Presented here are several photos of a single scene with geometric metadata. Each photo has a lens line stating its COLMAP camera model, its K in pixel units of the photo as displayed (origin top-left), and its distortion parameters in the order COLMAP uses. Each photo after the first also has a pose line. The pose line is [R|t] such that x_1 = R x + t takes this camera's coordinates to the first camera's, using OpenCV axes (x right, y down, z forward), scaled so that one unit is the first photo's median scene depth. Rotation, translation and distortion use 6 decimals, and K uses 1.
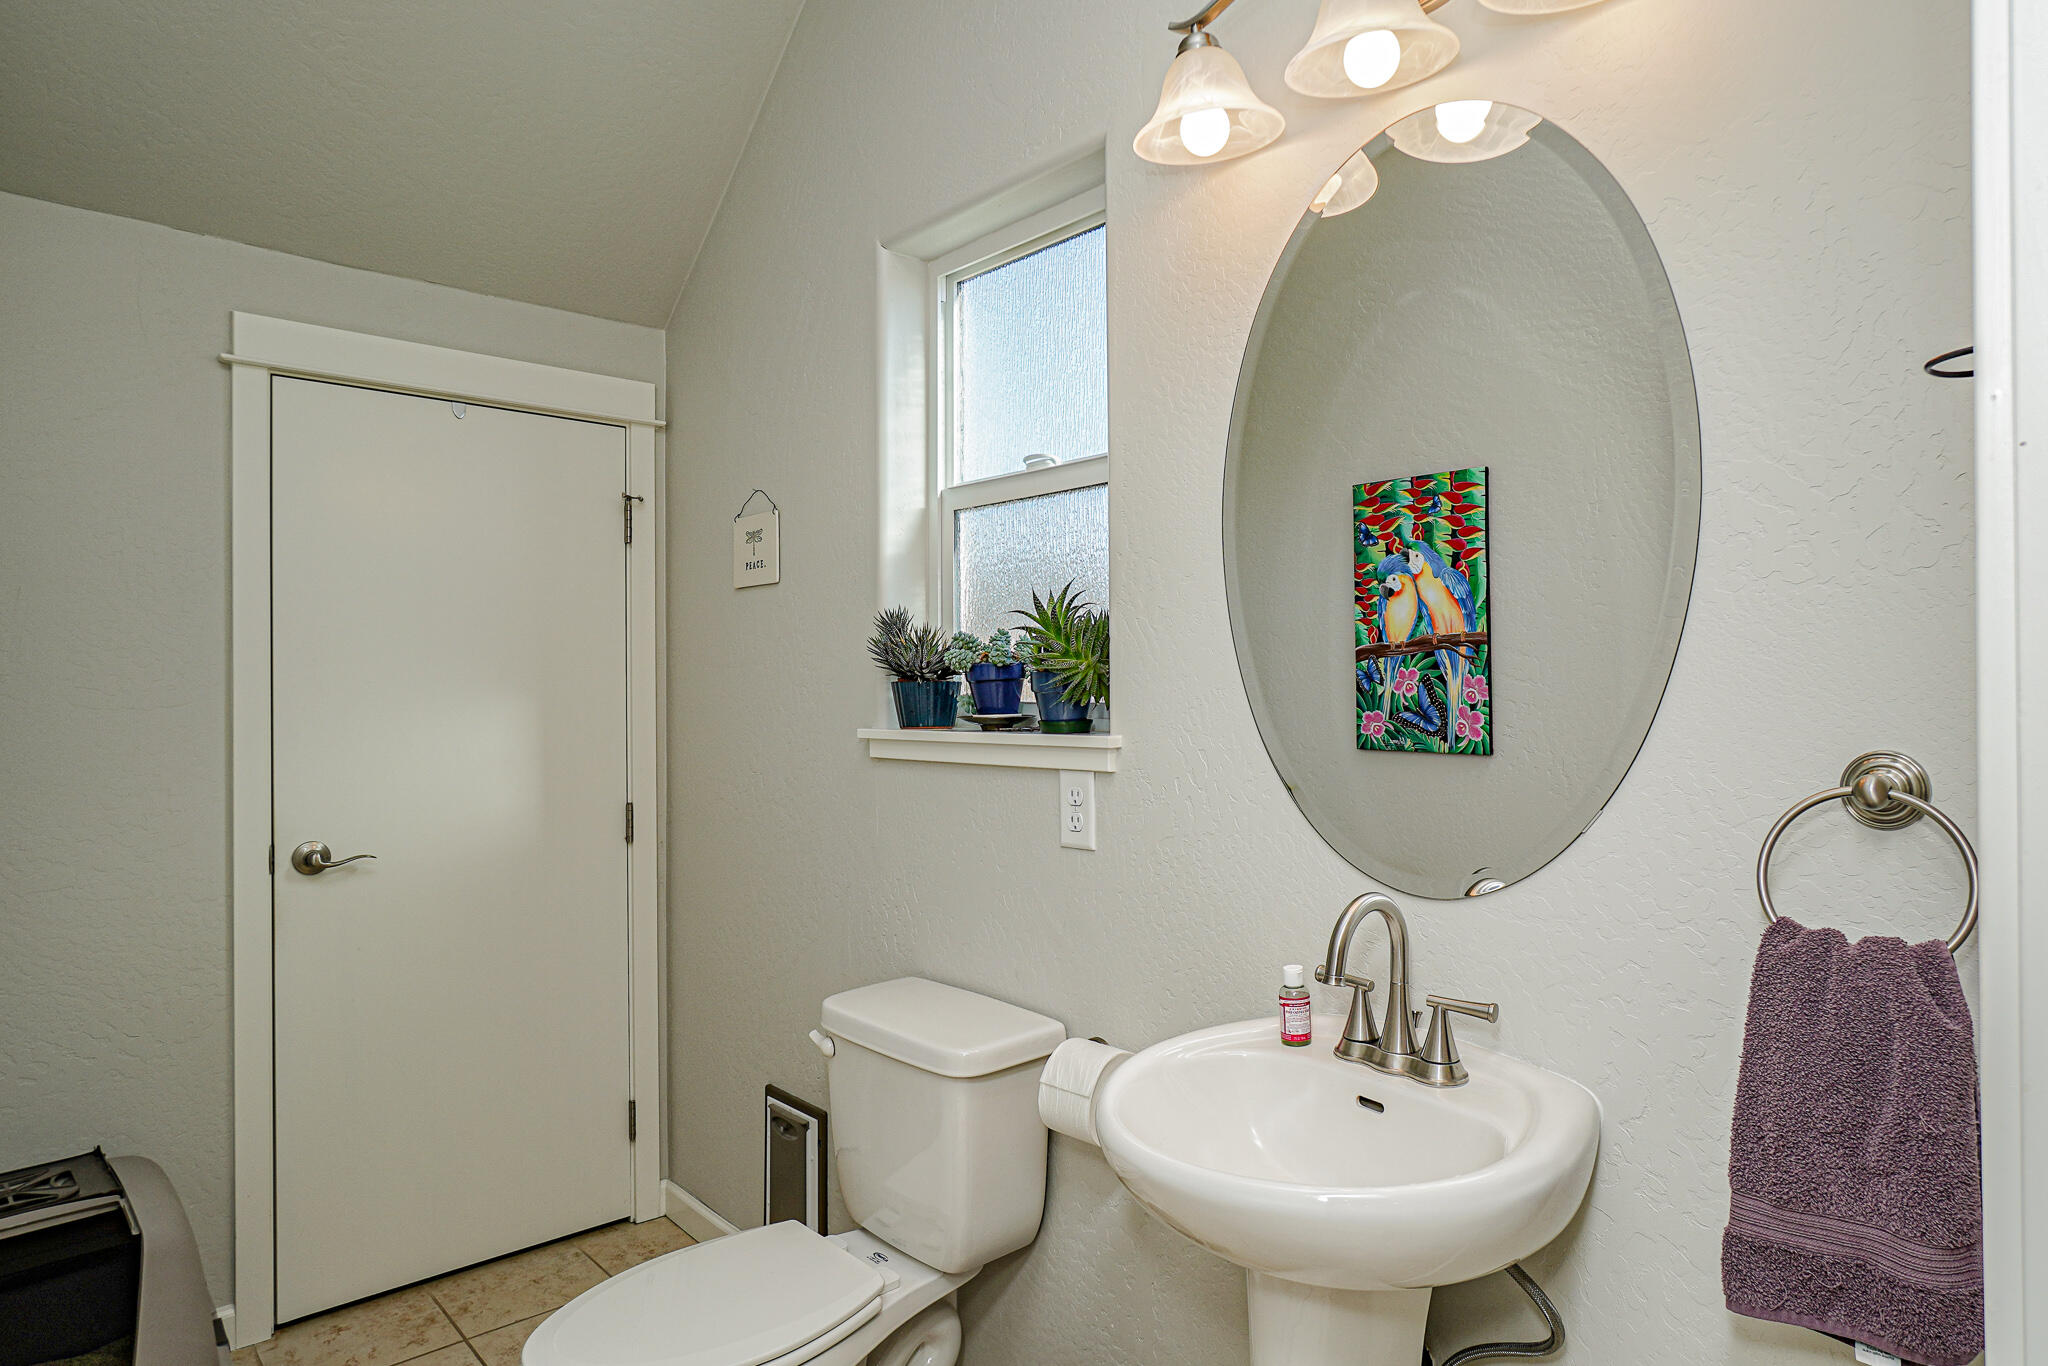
lens RADIAL K [[1137.2, 0, 1010.5], [0, 1137.2, 679.4], [0, 0, 1]] dist [-0.007731, -0.000541]
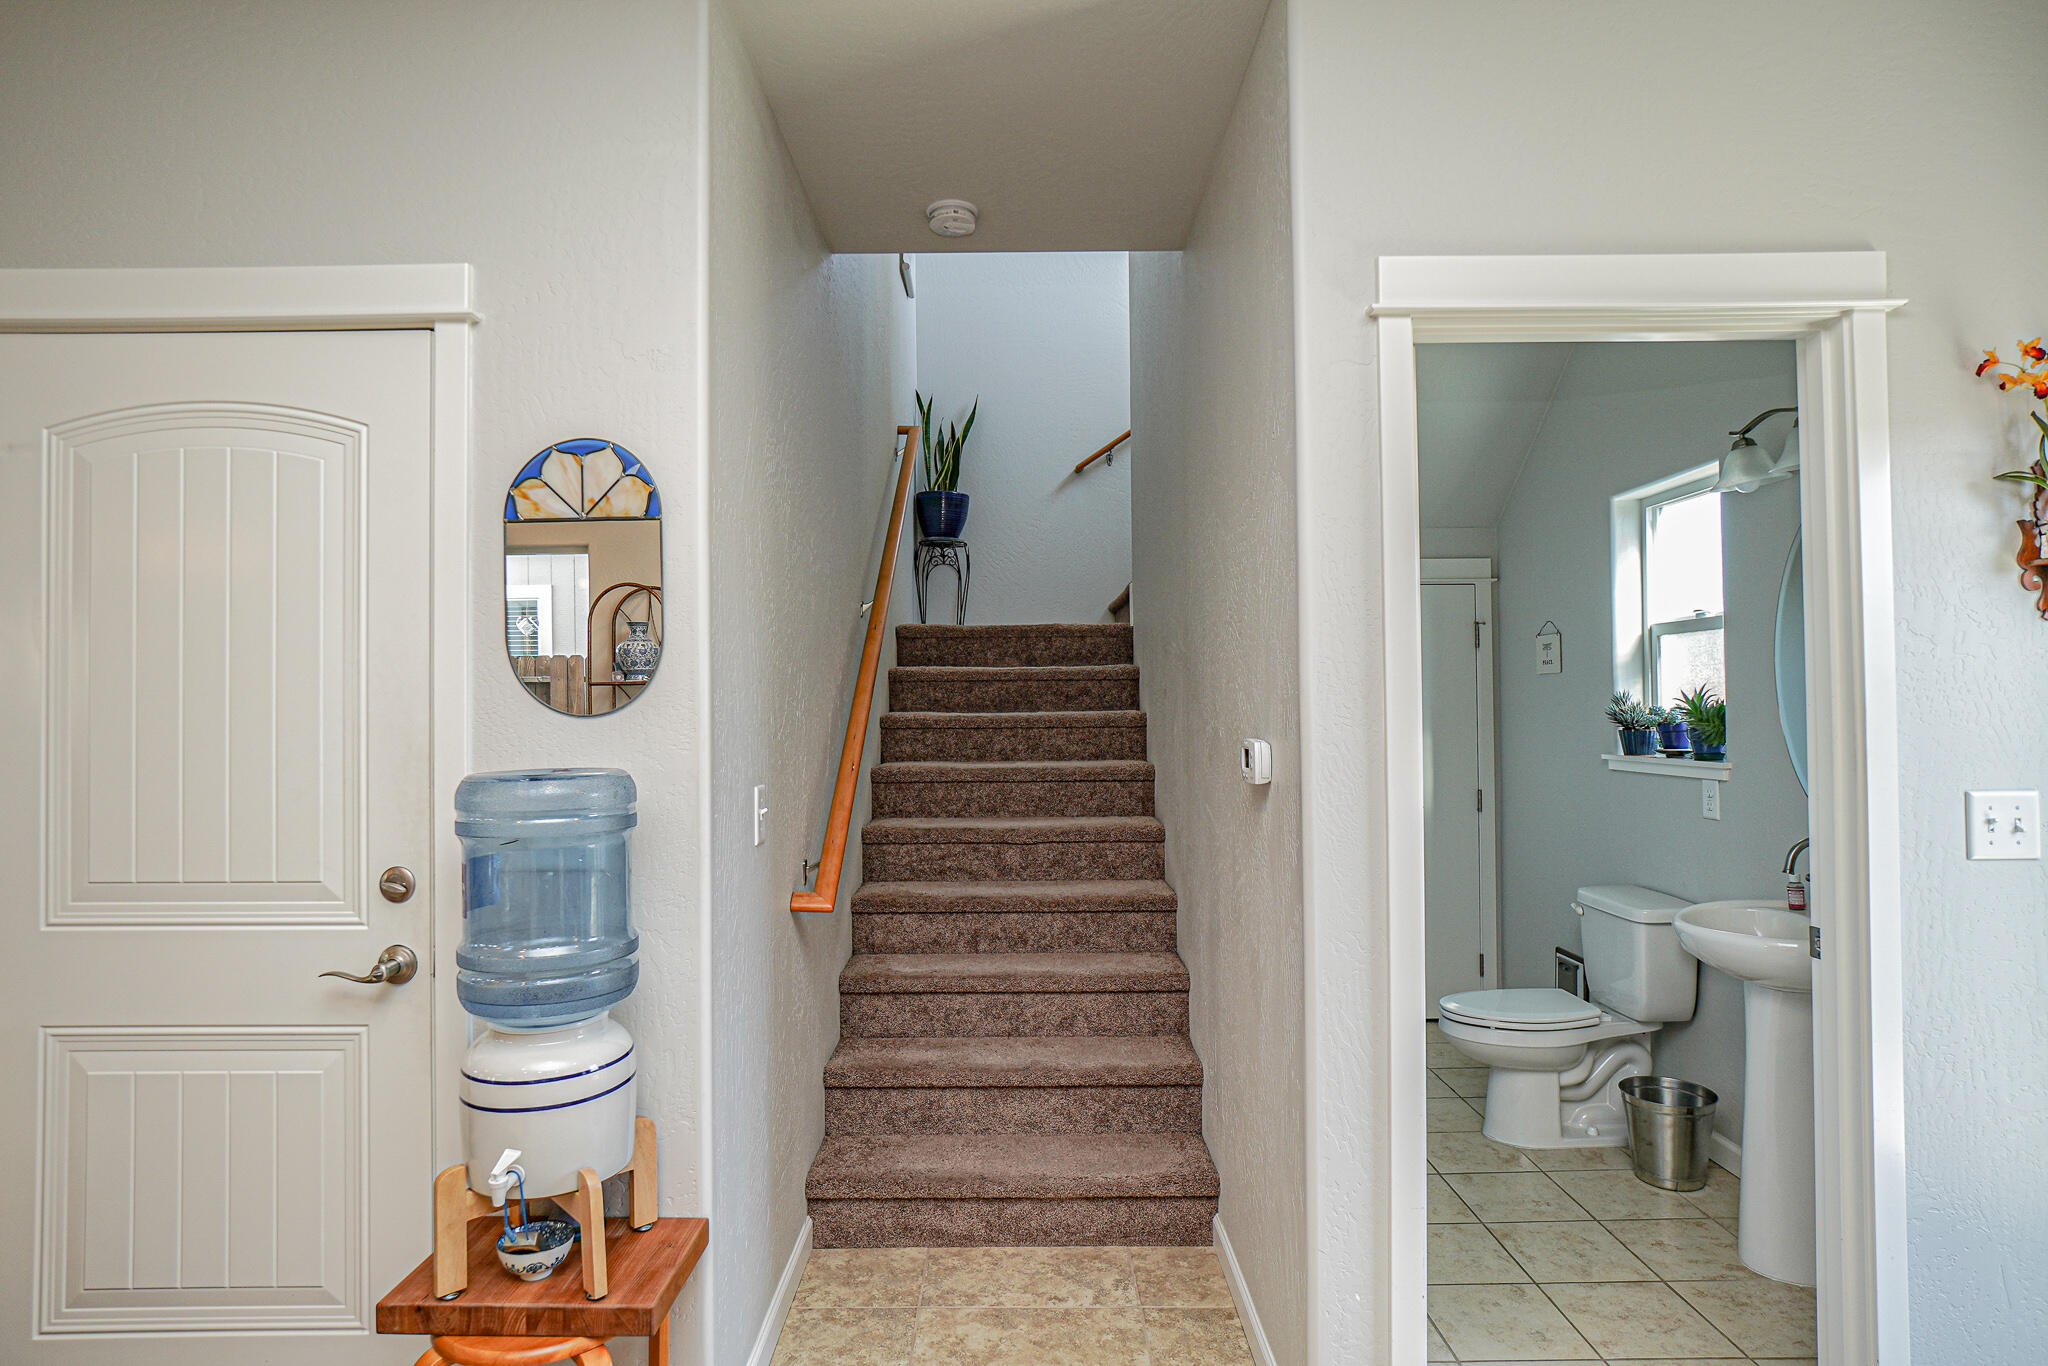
lens RADIAL K [[1109.5, 0, 1024.0], [0, 1109.5, 683.0], [0, 0, 1]] dist [-0.039137, 0.000315]
pose [[0.758488, -0.011618, -0.651583, 0.347252], [0.007936, 0.999932, -0.008591, -0.071168], [0.651638, 0.001345, 0.758529, -1.073378]]
